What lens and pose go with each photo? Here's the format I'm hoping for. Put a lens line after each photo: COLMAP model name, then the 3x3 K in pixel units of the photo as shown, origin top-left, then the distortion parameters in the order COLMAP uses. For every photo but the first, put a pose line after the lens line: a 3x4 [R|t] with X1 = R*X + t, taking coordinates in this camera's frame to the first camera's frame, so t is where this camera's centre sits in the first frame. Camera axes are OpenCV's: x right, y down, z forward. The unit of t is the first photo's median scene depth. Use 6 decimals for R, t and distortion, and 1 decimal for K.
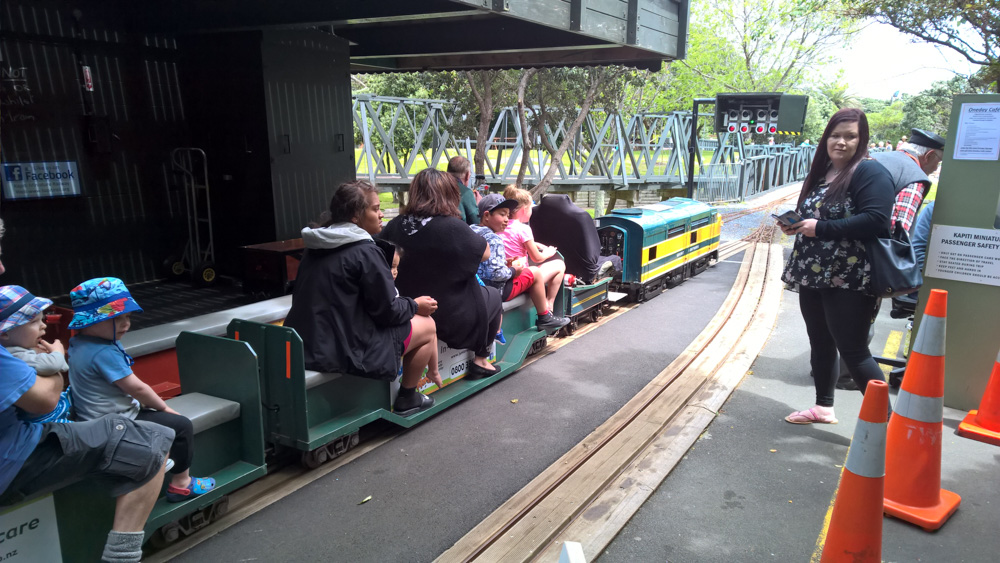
lens RADIAL K [[734.2, 0, 500.4], [0, 734.2, 281.4], [0, 0, 1]] dist [0.012719, -0.005652]
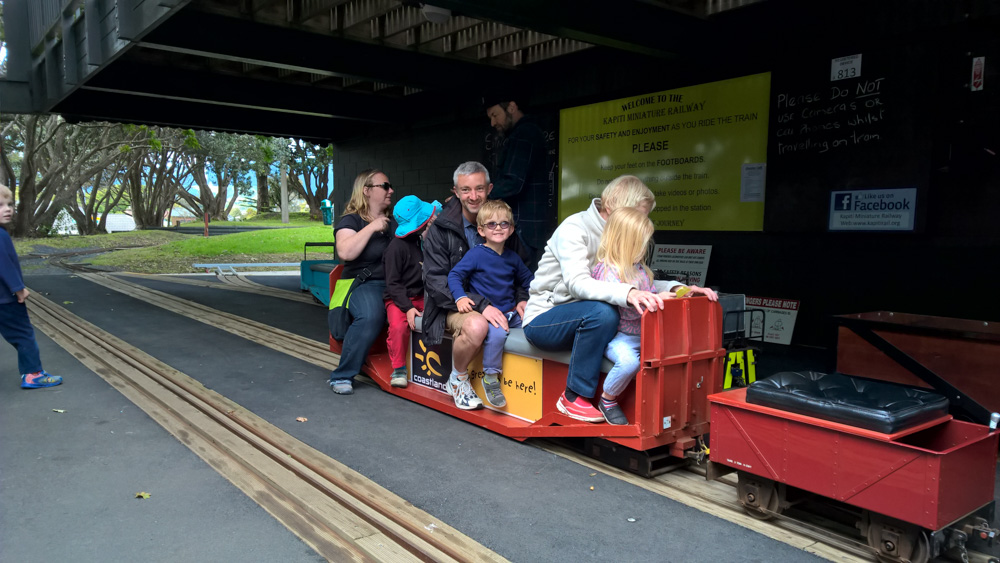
lens RADIAL K [[734.2, 0, 494.4], [0, 734.2, 278.4], [0, 0, 1]] dist [0.012719, -0.005652]
pose [[-0.350648, 0.053876, -0.934956, 0.125891], [-0.200839, 0.970790, 0.131264, -0.036275], [0.914718, 0.233803, -0.329586, 0.375566]]
